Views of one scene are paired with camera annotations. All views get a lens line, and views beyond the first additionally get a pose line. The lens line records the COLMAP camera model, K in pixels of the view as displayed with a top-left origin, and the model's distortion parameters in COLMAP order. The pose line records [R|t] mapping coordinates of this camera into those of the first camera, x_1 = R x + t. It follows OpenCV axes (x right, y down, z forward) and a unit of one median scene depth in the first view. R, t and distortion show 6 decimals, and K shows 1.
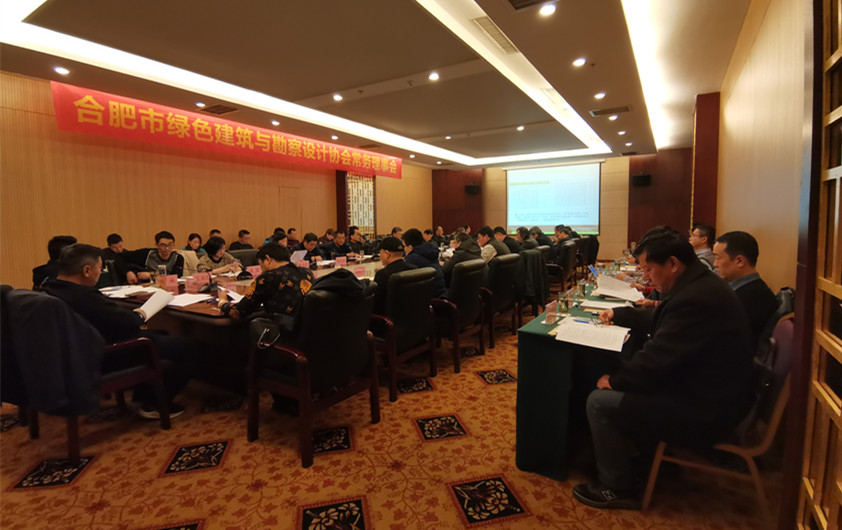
lens RADIAL K [[424.7, 0, 420.7], [0, 424.7, 255.4], [0, 0, 1]] dist [0.000560, -0.000089]
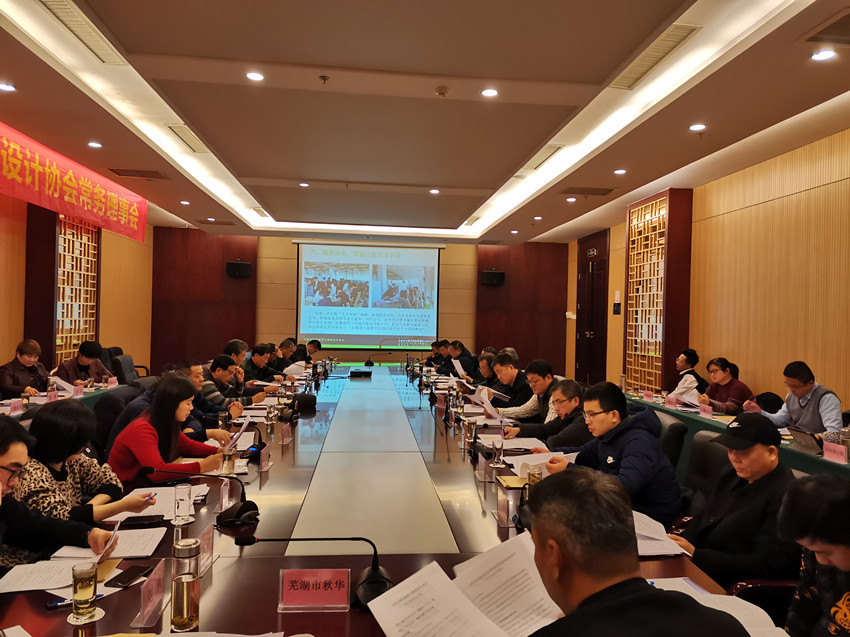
lens RADIAL K [[638.0, 0, 425.0], [0, 638.0, 318.5], [0, 0, 1]] dist [0.074475, -0.007952]
pose [[0.796690, 0.032577, 0.603509, -0.275966], [0.010234, 0.997676, -0.067364, -0.037230], [-0.604301, 0.059845, 0.794505, 0.210511]]
